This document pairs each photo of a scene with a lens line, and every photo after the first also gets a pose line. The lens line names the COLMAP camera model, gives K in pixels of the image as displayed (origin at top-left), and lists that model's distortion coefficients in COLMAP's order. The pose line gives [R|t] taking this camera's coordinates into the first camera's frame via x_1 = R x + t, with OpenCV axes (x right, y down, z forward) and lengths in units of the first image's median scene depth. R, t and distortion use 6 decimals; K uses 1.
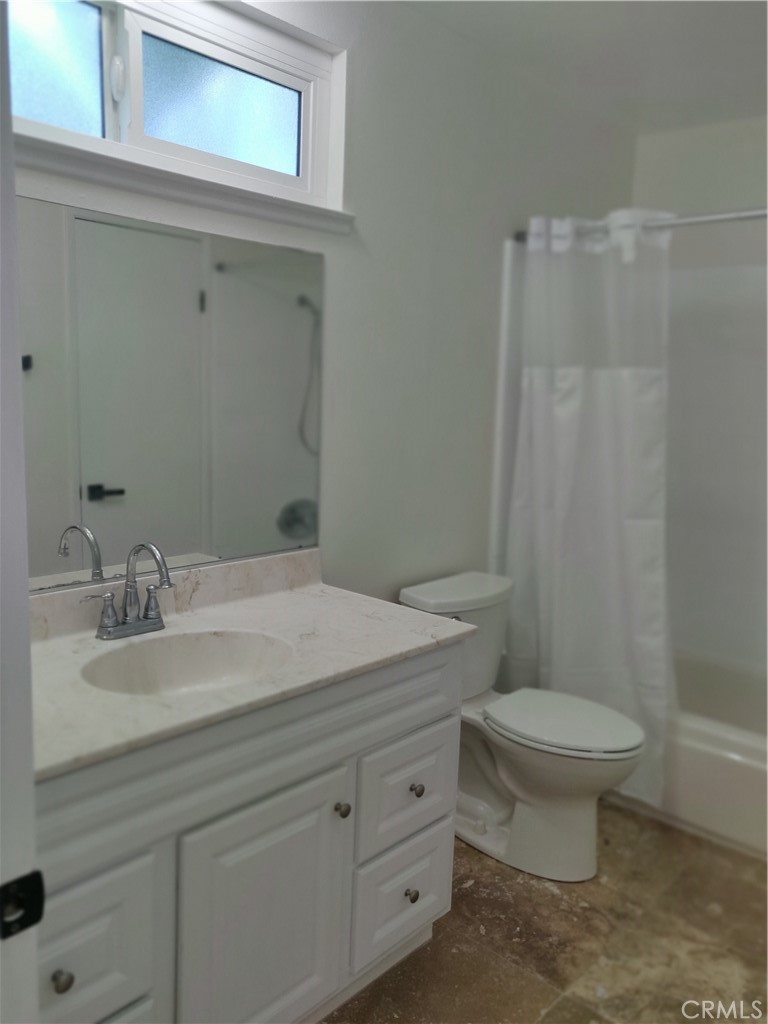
lens RADIAL K [[832.5, 0, 385.1], [0, 832.5, 510.4], [0, 0, 1]] dist [-0.001495, 0.004279]
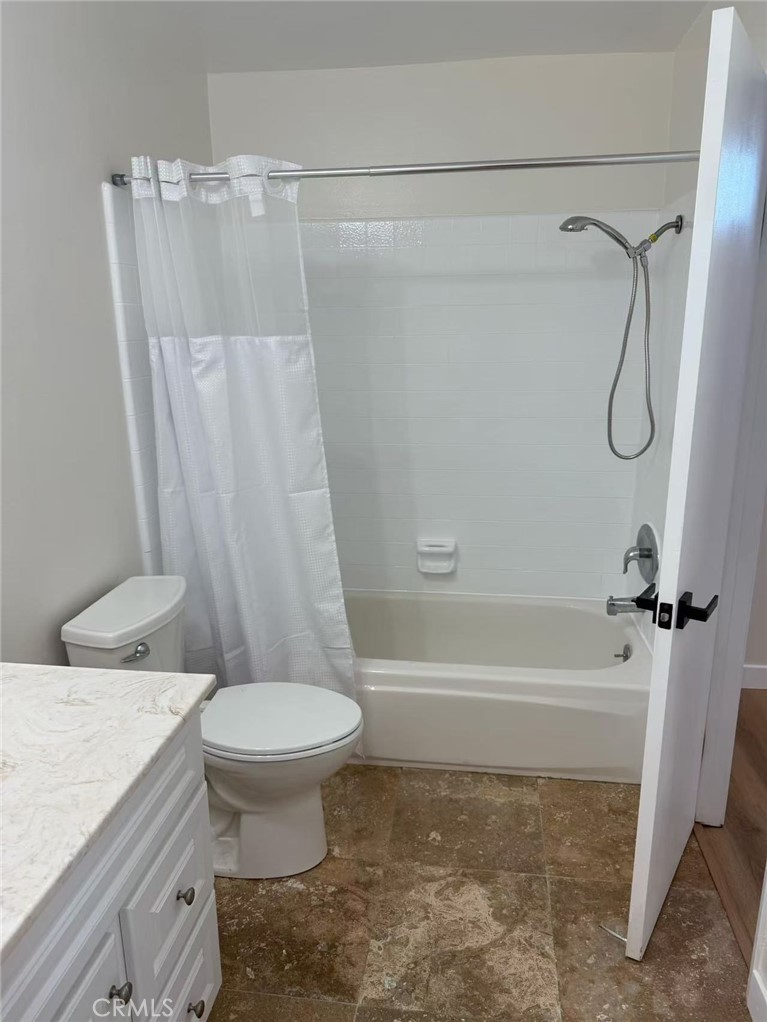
lens RADIAL K [[737.2, 0, 382.2], [0, 737.2, 513.9], [0, 0, 1]] dist [0.009424, -0.011985]
pose [[0.826391, -0.191668, 0.529473, -0.090754], [0.130794, 0.979907, 0.150585, -0.089568], [-0.547697, -0.055190, 0.834855, 0.251201]]
